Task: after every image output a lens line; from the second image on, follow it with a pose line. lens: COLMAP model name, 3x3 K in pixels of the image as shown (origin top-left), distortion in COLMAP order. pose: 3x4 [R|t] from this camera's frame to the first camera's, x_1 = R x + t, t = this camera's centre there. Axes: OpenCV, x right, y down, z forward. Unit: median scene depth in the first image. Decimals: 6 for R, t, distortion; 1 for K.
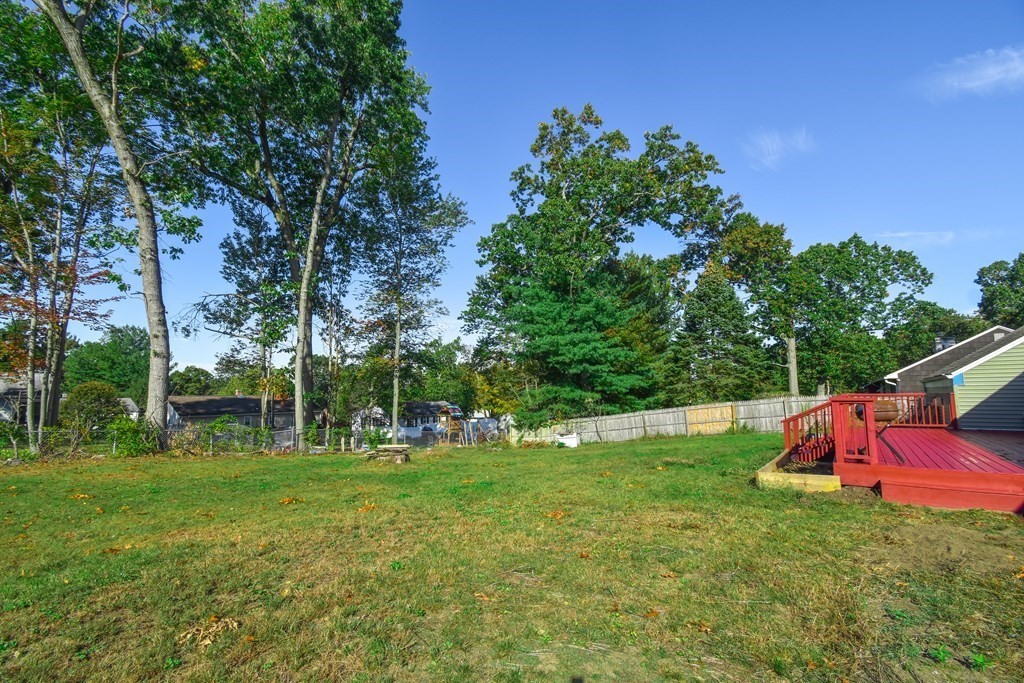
lens RADIAL K [[457.3, 0, 512.0], [0, 457.3, 341.5], [0, 0, 1]] dist [0.018058, -0.026635]
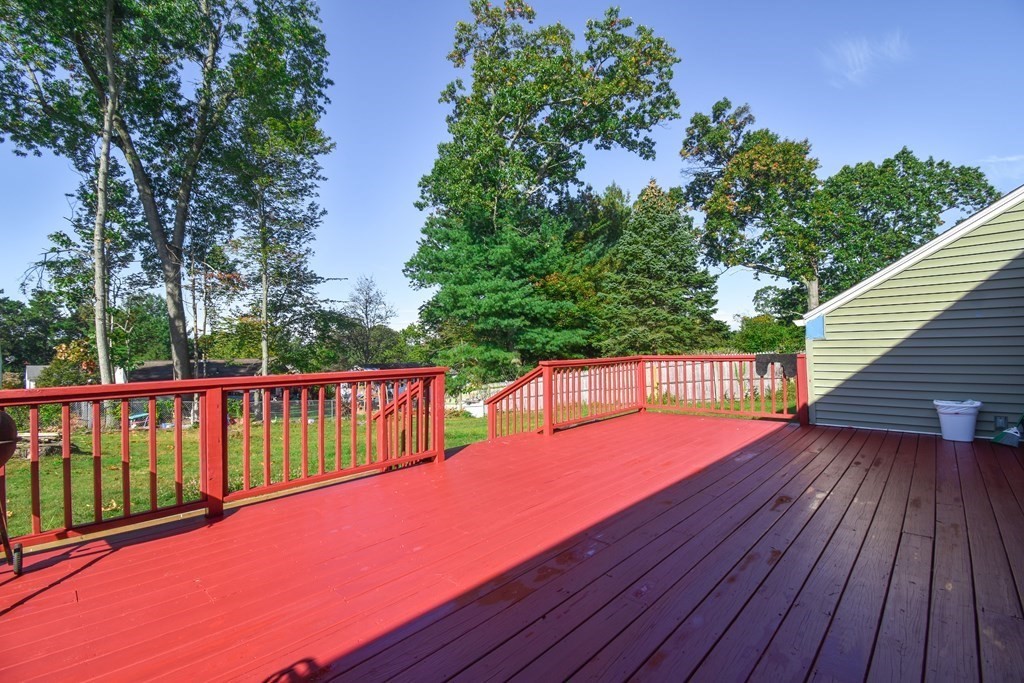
lens RADIAL K [[457.3, 0, 512.0], [0, 457.3, 341.5], [0, 0, 1]] dist [0.018058, -0.026635]
pose [[0.992667, -0.018694, -0.119427, 0.197162], [0.029618, 0.995469, 0.090360, 0.012204], [0.117197, -0.093234, 0.988723, 0.127087]]
